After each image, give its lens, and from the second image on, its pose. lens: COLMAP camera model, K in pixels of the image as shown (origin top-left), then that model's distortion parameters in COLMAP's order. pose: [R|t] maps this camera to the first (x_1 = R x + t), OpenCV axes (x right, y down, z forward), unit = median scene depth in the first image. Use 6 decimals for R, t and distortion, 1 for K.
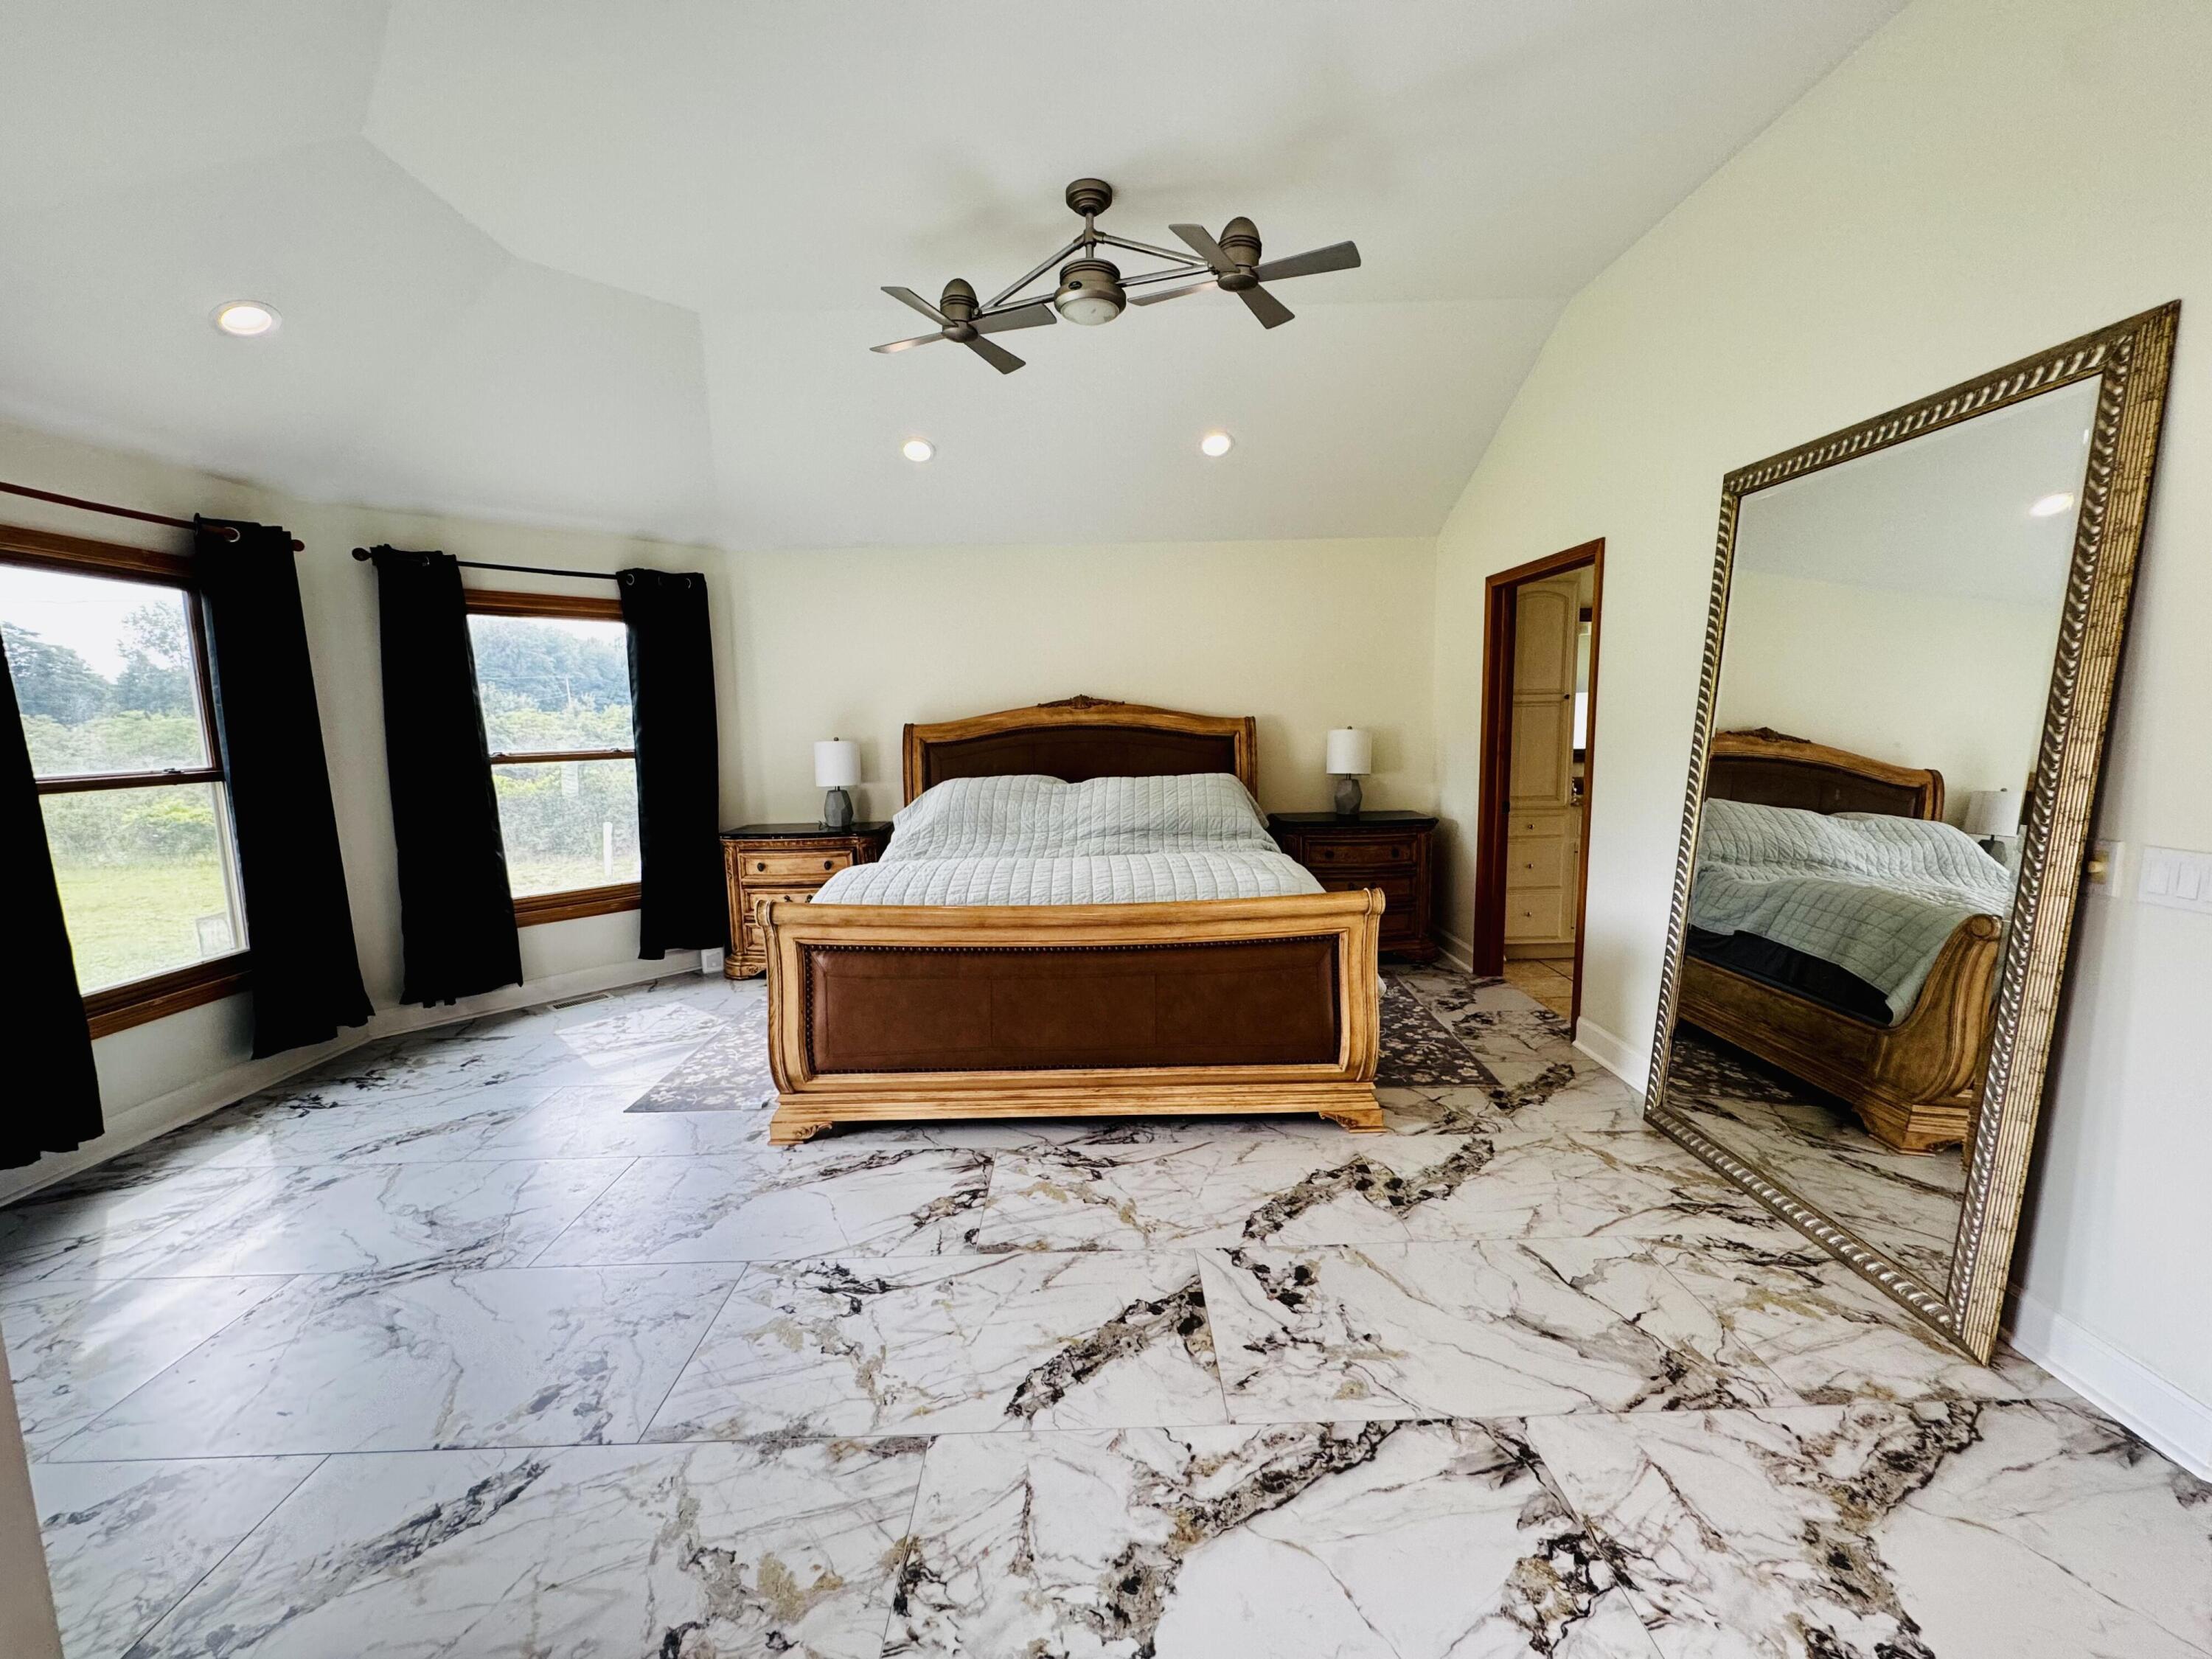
lens RADIAL K [[867.5, 0, 1099.9], [0, 867.5, 832.8], [0, 0, 1]] dist [-0.001580, 0.000314]
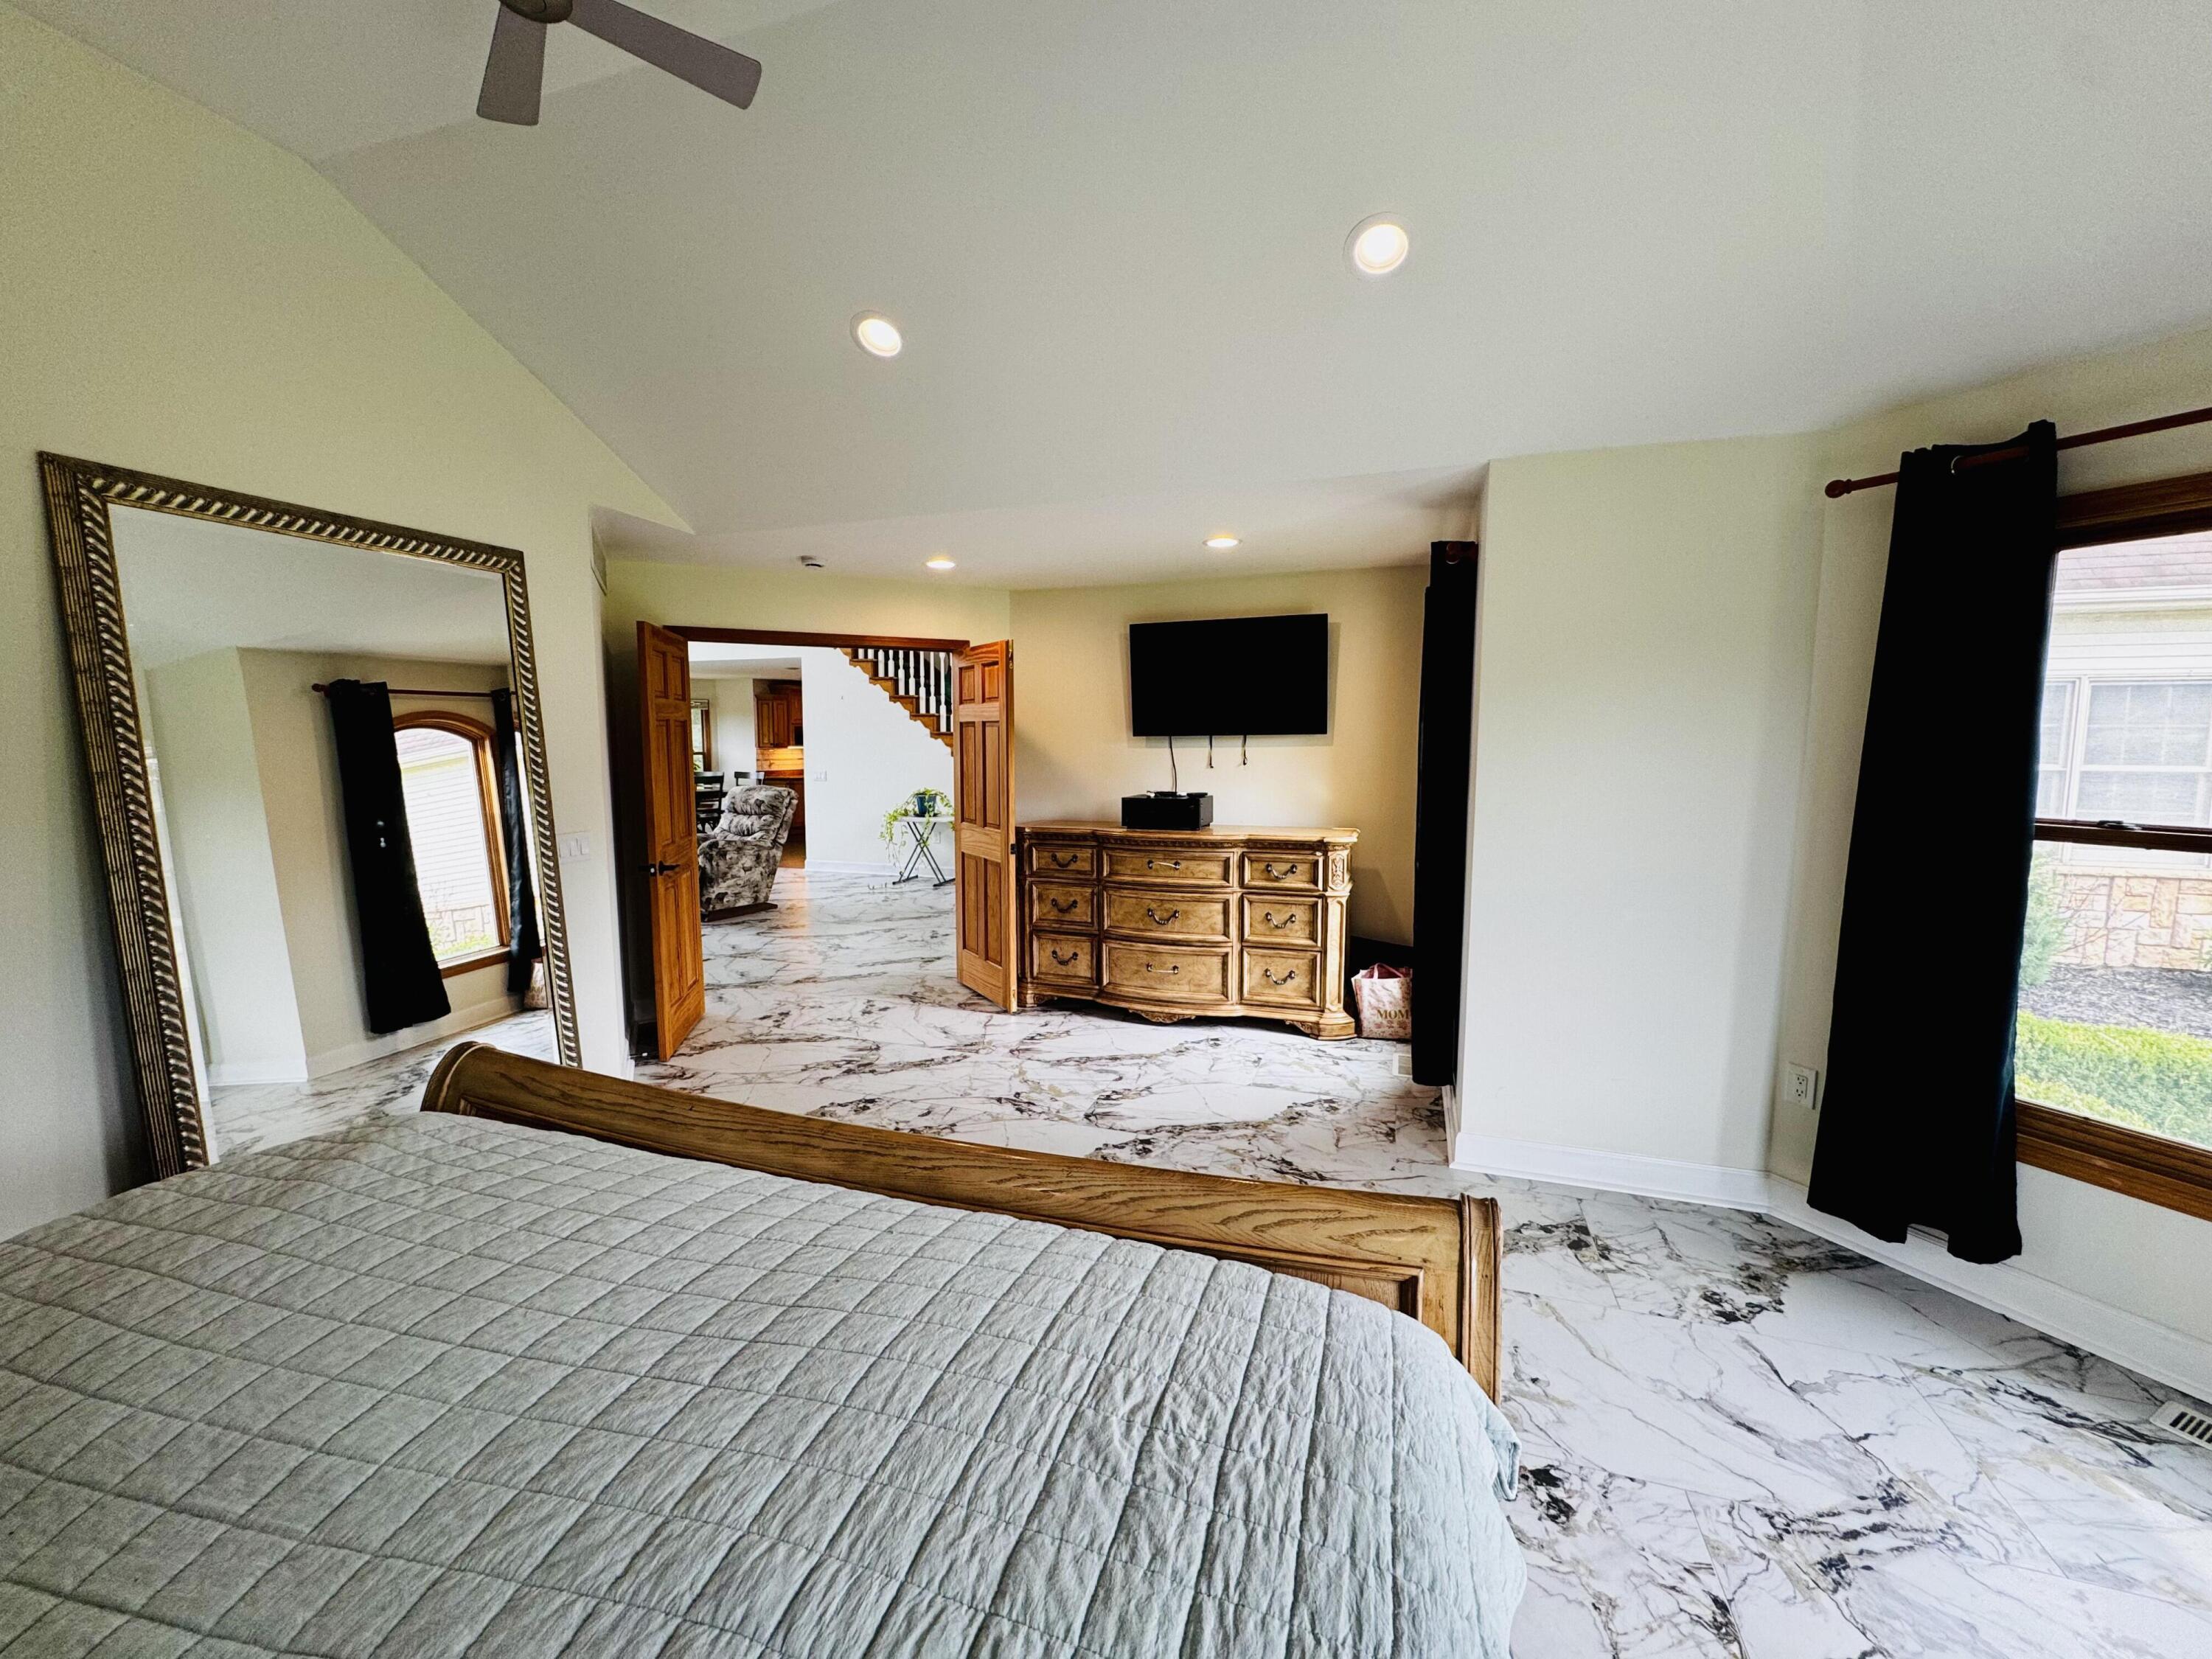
lens RADIAL K [[867.5, 0, 1108.0], [0, 867.5, 831.5], [0, 0, 1]] dist [-0.001580, 0.000314]
pose [[-0.943854, -0.002377, 0.330353, -0.535004], [0.073915, 0.973104, 0.218185, -0.287219], [-0.321987, 0.230353, -0.918293, 1.910594]]
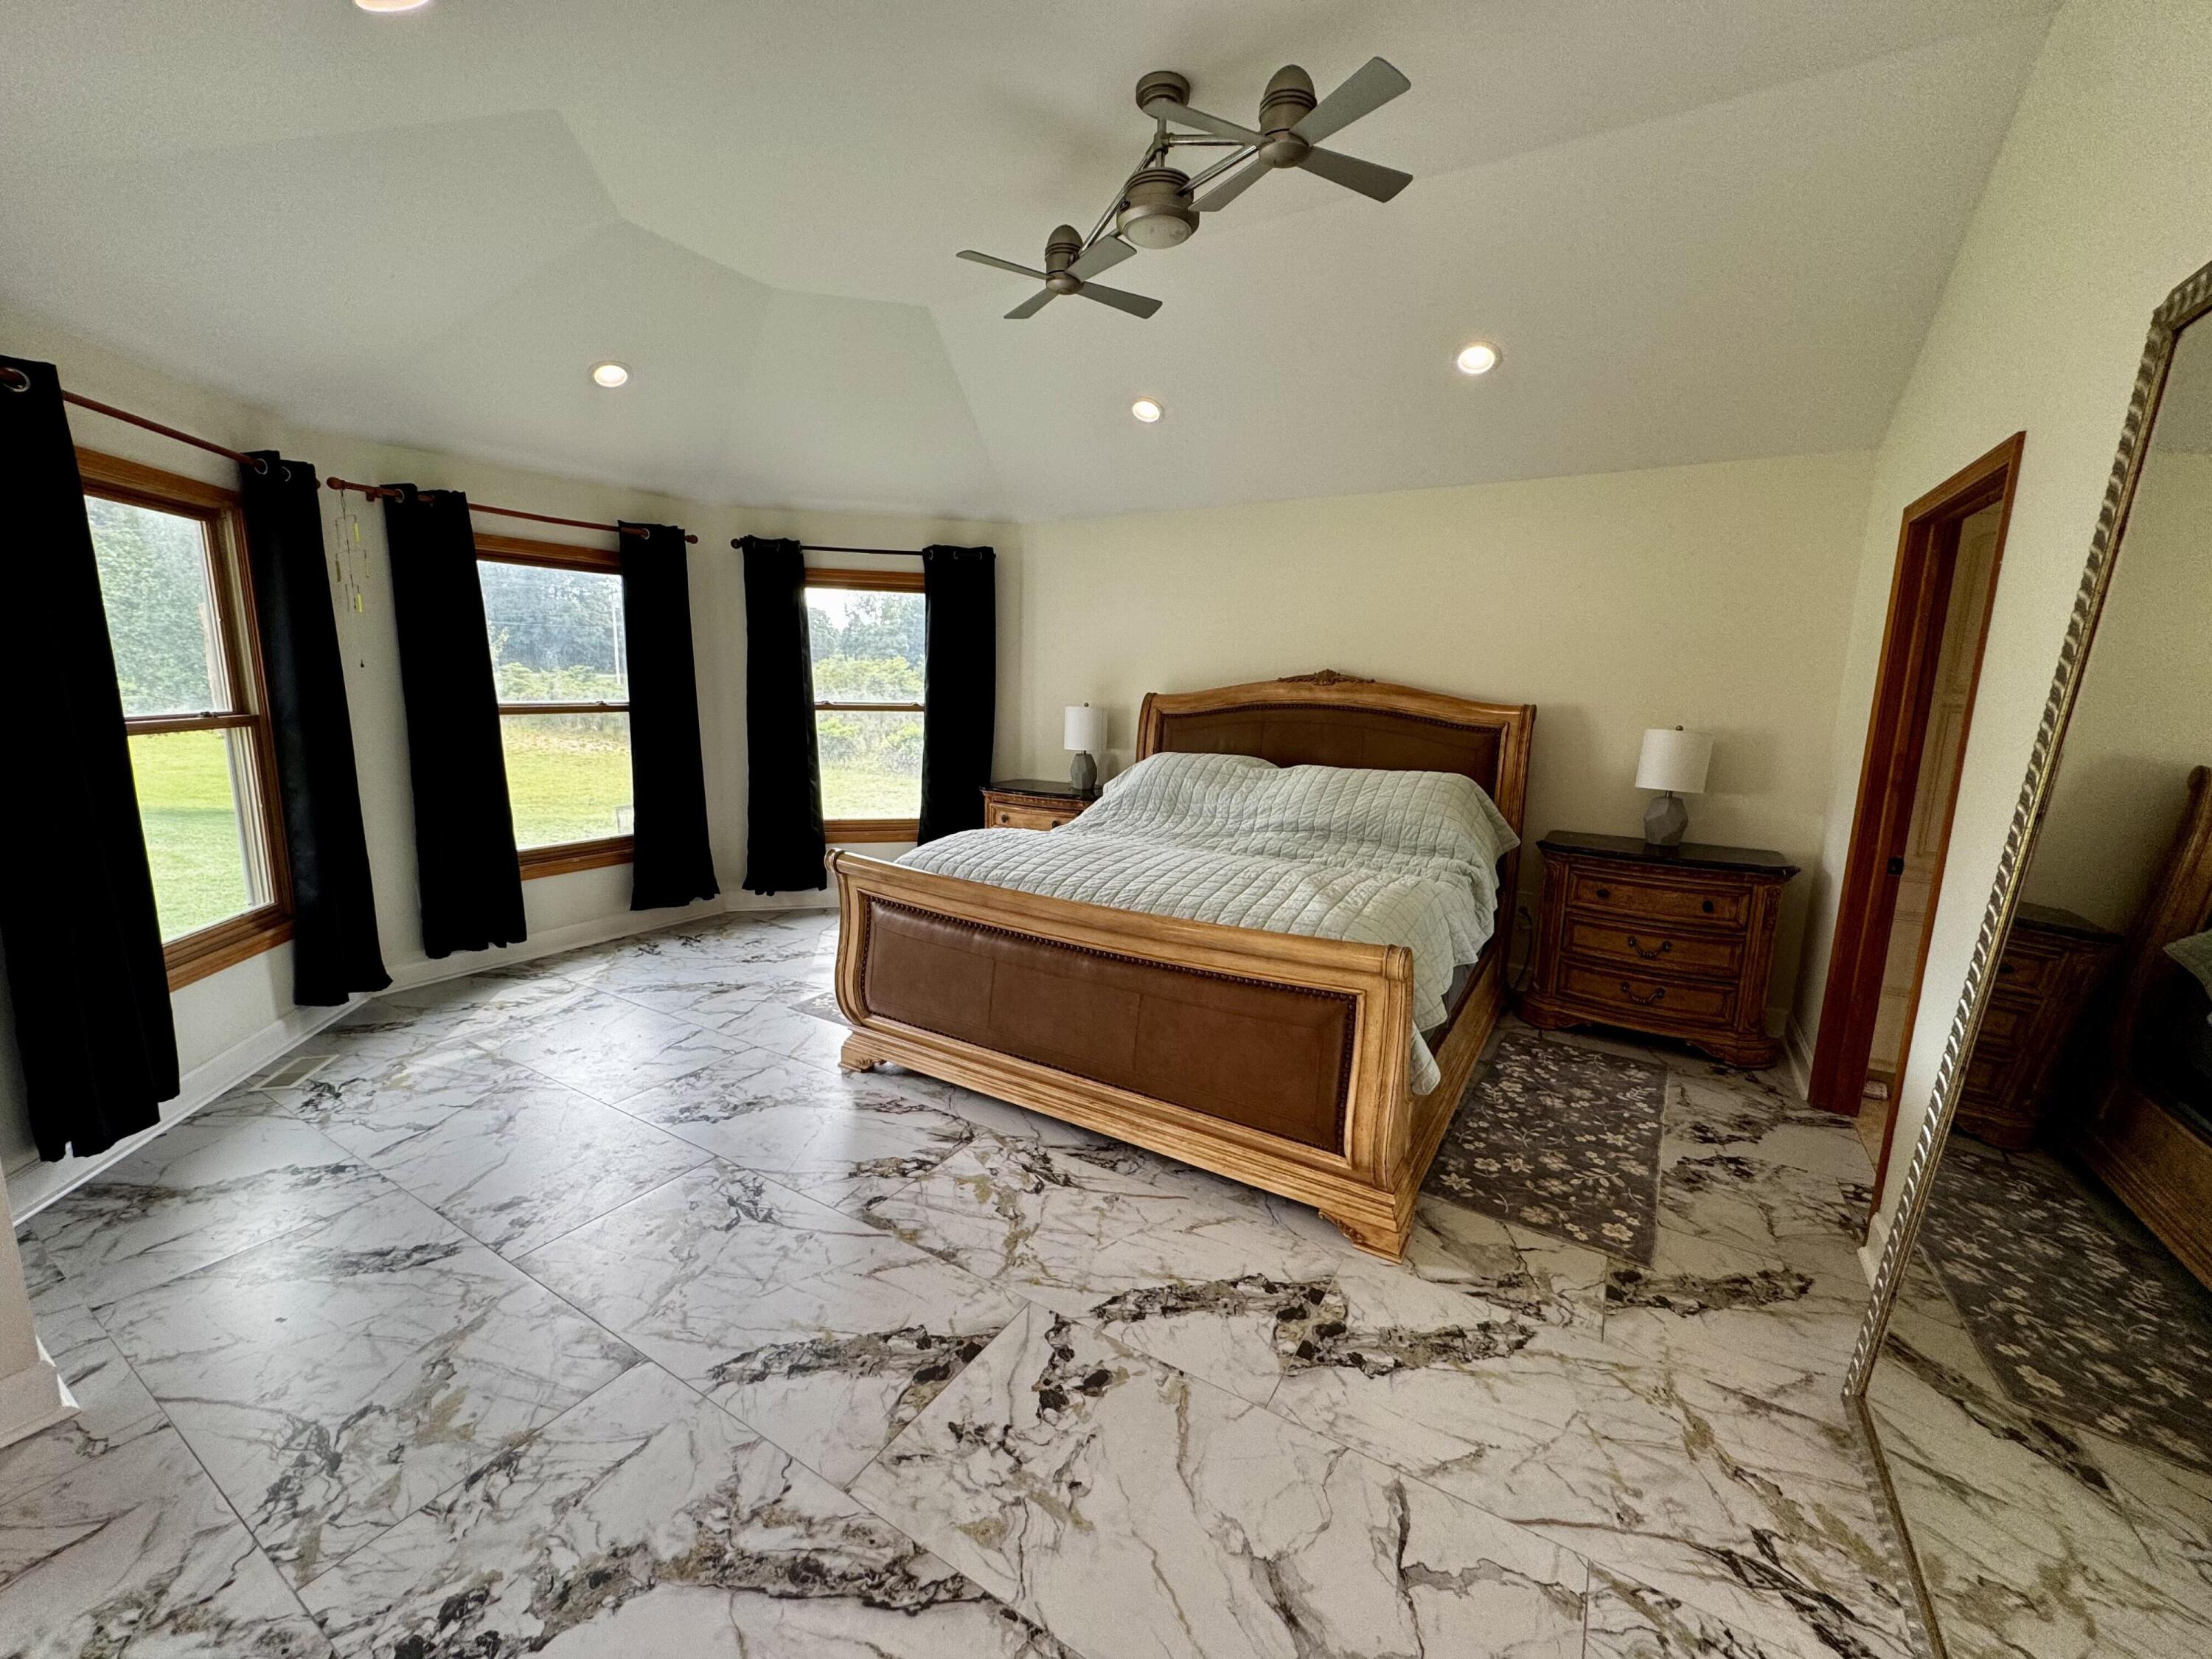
lens RADIAL K [[867.5, 0, 1104.7], [0, 867.5, 830.2], [0, 0, 1]] dist [-0.001580, 0.000314]
pose [[0.851316, 0.128296, -0.508725, 0.429490], [-0.108536, 0.991731, 0.068477, -0.054556], [0.513304, -0.003081, 0.858202, 0.206127]]
